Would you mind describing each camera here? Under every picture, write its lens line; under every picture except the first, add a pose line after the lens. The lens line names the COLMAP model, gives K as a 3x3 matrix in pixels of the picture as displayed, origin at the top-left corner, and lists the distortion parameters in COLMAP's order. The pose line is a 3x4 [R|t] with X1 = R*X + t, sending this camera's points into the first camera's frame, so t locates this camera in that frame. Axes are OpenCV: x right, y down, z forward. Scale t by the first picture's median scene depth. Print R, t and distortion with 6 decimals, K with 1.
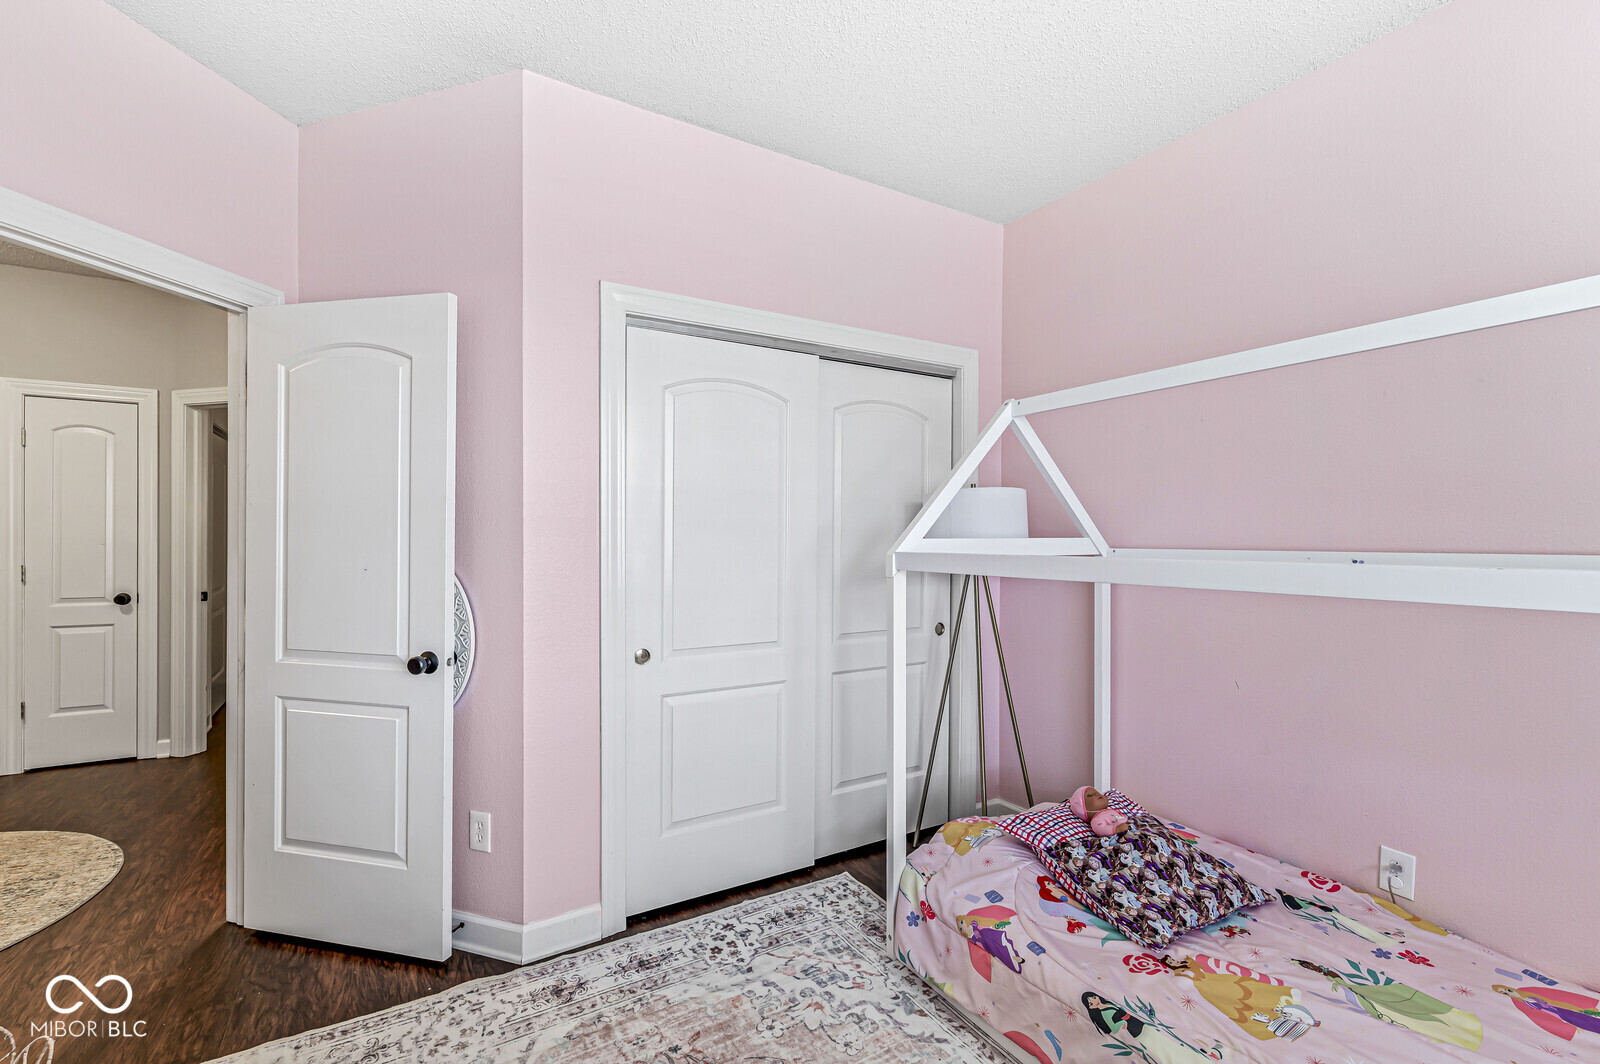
lens RADIAL K [[692.0, 0, 793.2], [0, 692.0, 535.4], [0, 0, 1]] dist [0.002635, -0.000059]
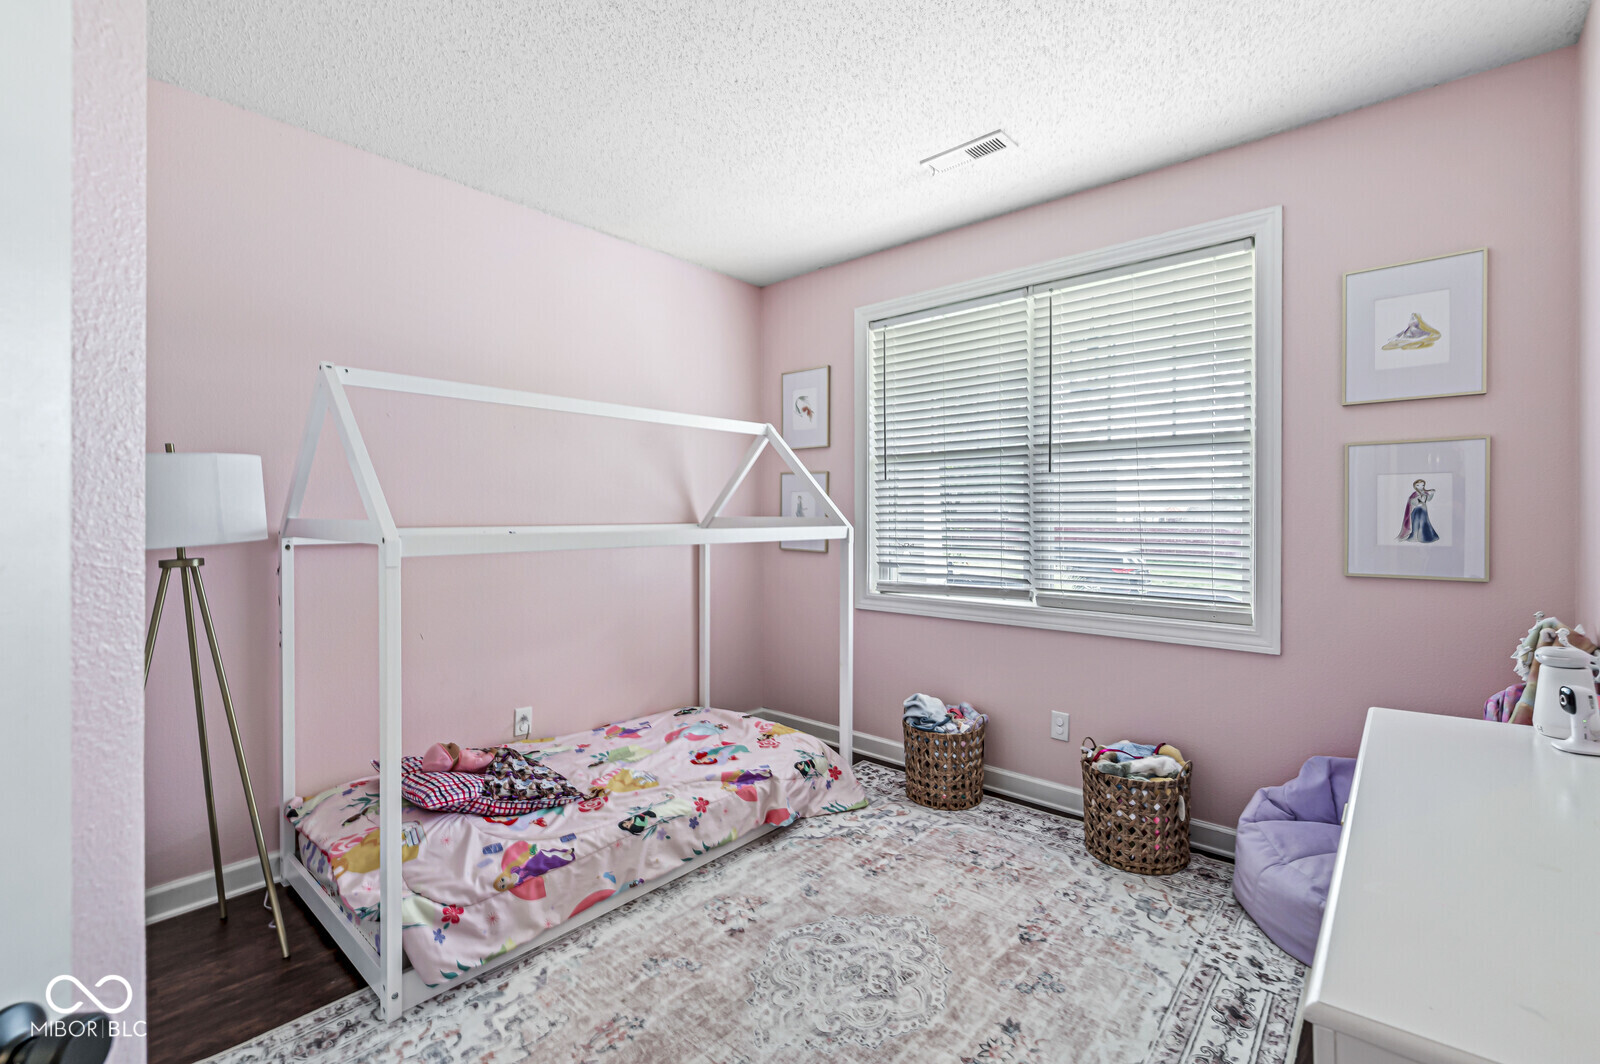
lens RADIAL K [[692.0, 0, 798.3], [0, 692.0, 523.5], [0, 0, 1]] dist [0.002635, -0.000059]
pose [[-0.302720, -0.007291, 0.953052, -0.975079], [-0.002364, 0.999973, 0.006899, 0.005187], [-0.953077, -0.000164, -0.302729, 0.965595]]
